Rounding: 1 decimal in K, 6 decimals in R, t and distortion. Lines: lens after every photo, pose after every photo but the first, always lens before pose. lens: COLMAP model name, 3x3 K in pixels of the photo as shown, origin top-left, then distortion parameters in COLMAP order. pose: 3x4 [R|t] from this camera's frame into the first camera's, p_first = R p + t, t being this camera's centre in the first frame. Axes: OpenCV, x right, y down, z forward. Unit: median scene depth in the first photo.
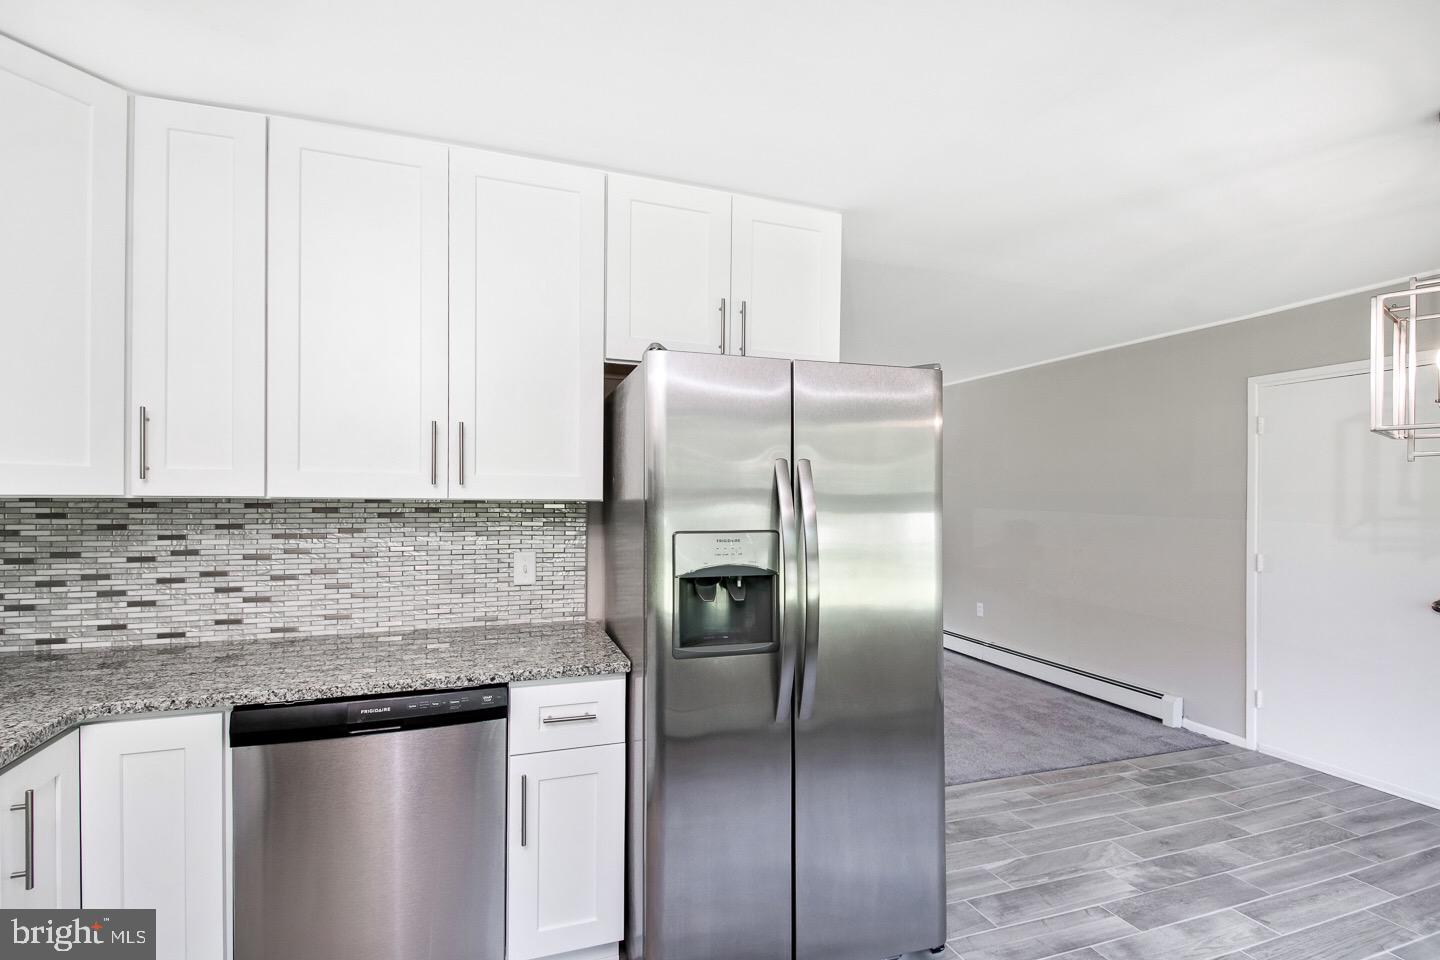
lens RADIAL K [[649.2, 0, 717.7], [0, 649.2, 494.2], [0, 0, 1]] dist [-0.000562, -0.000188]
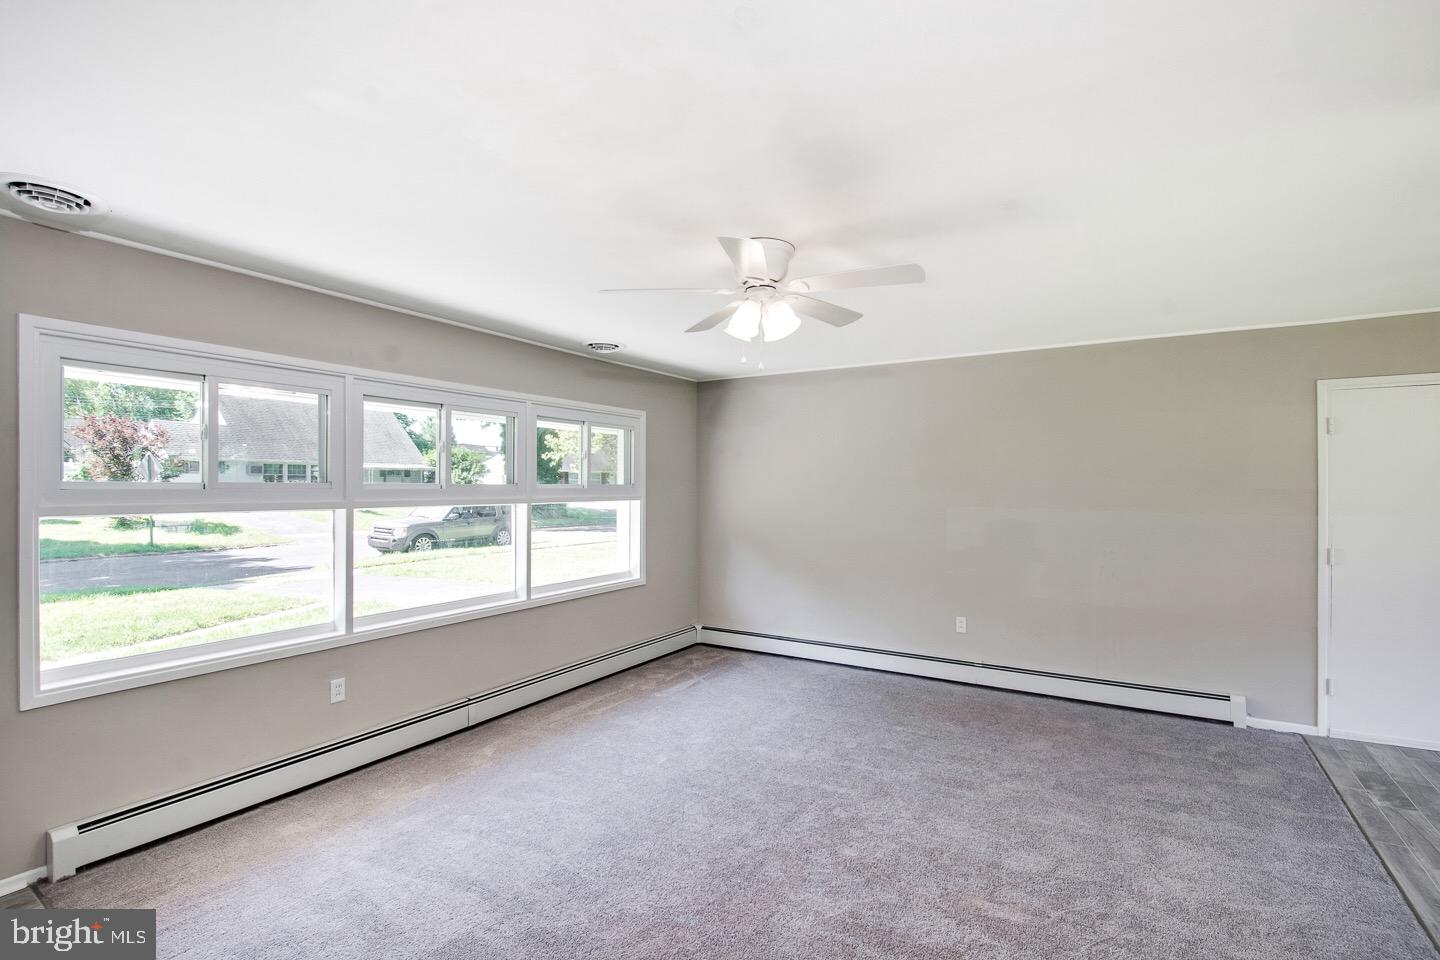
lens RADIAL K [[671.6, 0, 713.7], [0, 671.6, 463.1], [0, 0, 1]] dist [0.024203, -0.019553]
pose [[0.766976, 0.015892, 0.641479, -0.636550], [0.001819, 0.999635, -0.026939, -0.017713], [-0.641673, 0.021828, 0.766667, 0.795123]]
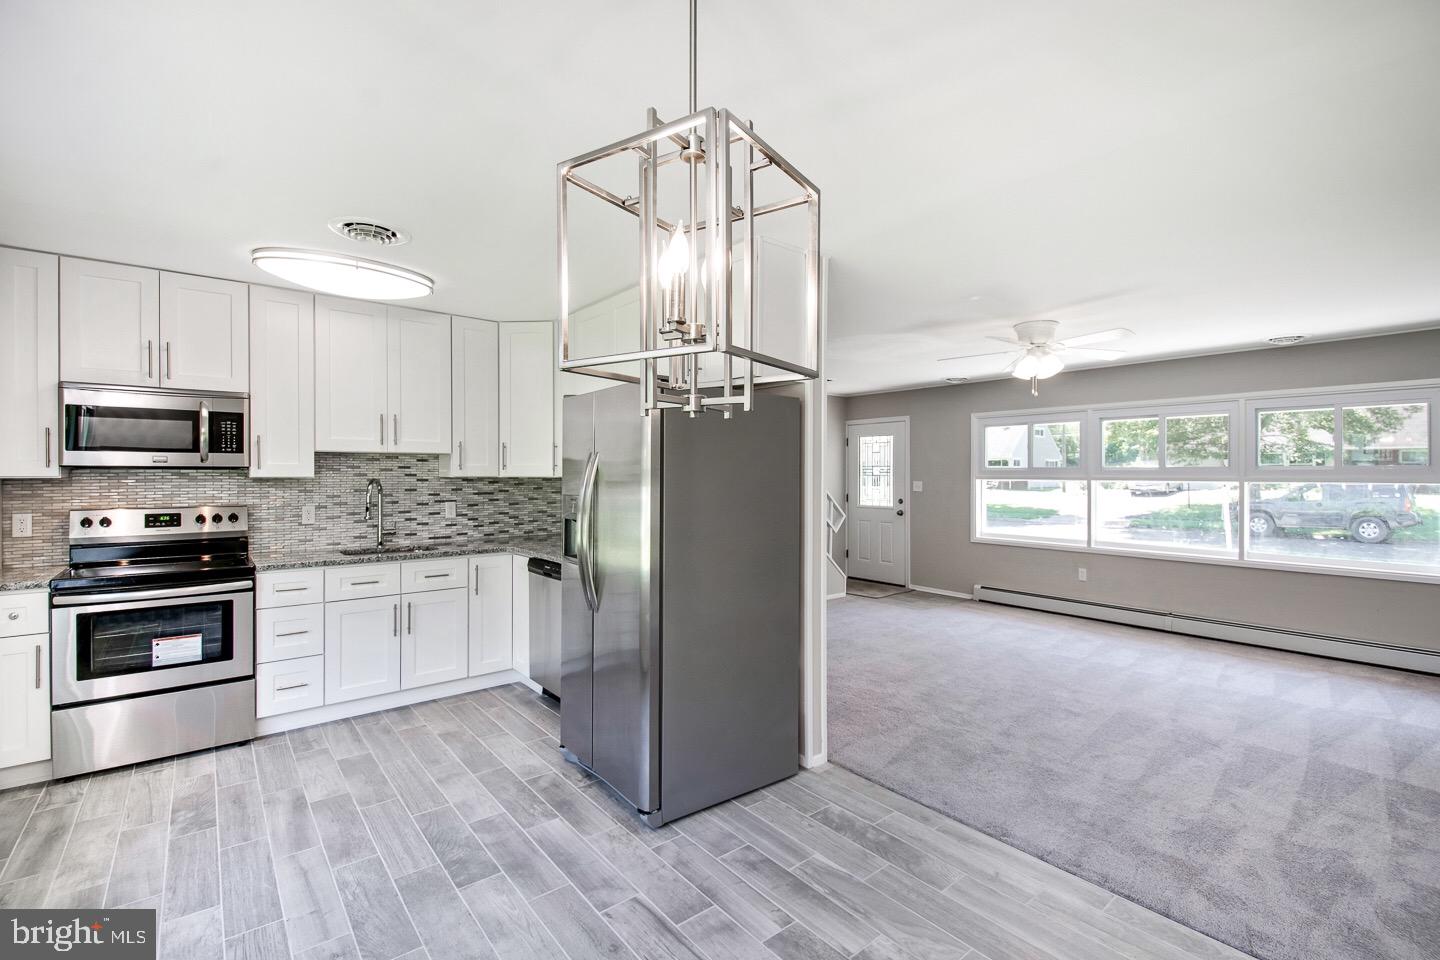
lens RADIAL K [[635.5, 0, 715.4], [0, 635.5, 471.6], [0, 0, 1]] dist [0.000259, -0.009739]
pose [[0.350918, -0.007311, -0.936378, 0.815648], [0.001928, 0.999973, -0.007085, 0.005903], [0.936404, 0.000681, 0.350923, 0.343367]]
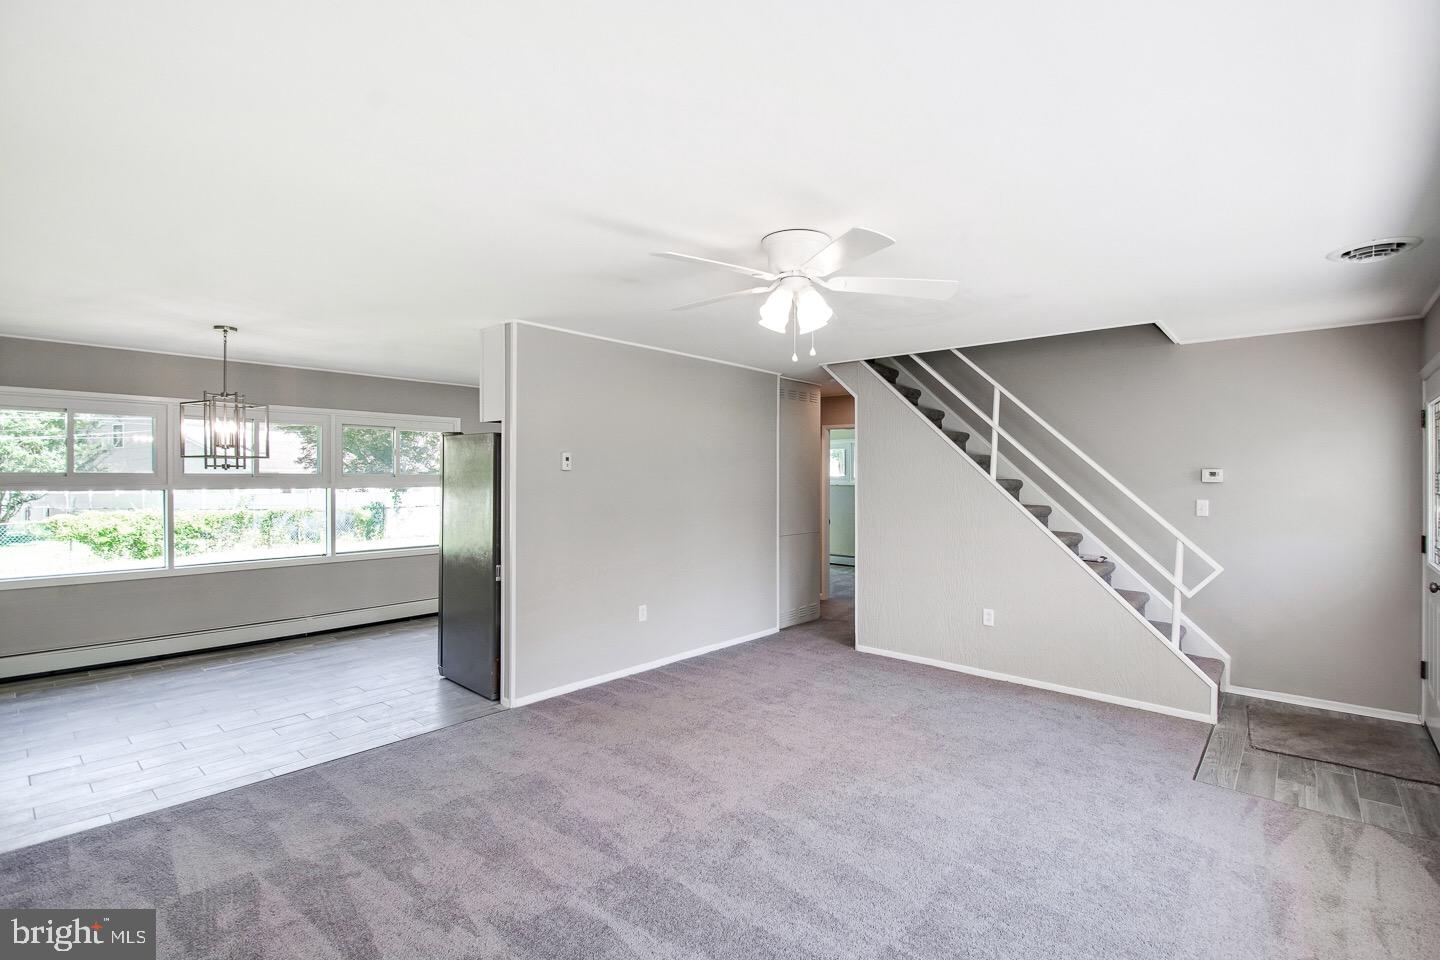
lens RADIAL K [[671.6, 0, 713.7], [0, 671.6, 463.1], [0, 0, 1]] dist [0.024203, -0.019553]
pose [[-0.880145, -0.013077, -0.474526, 0.353885], [-0.003511, 0.999772, -0.021041, -0.018575], [0.474693, -0.016853, -0.879990, 2.001992]]
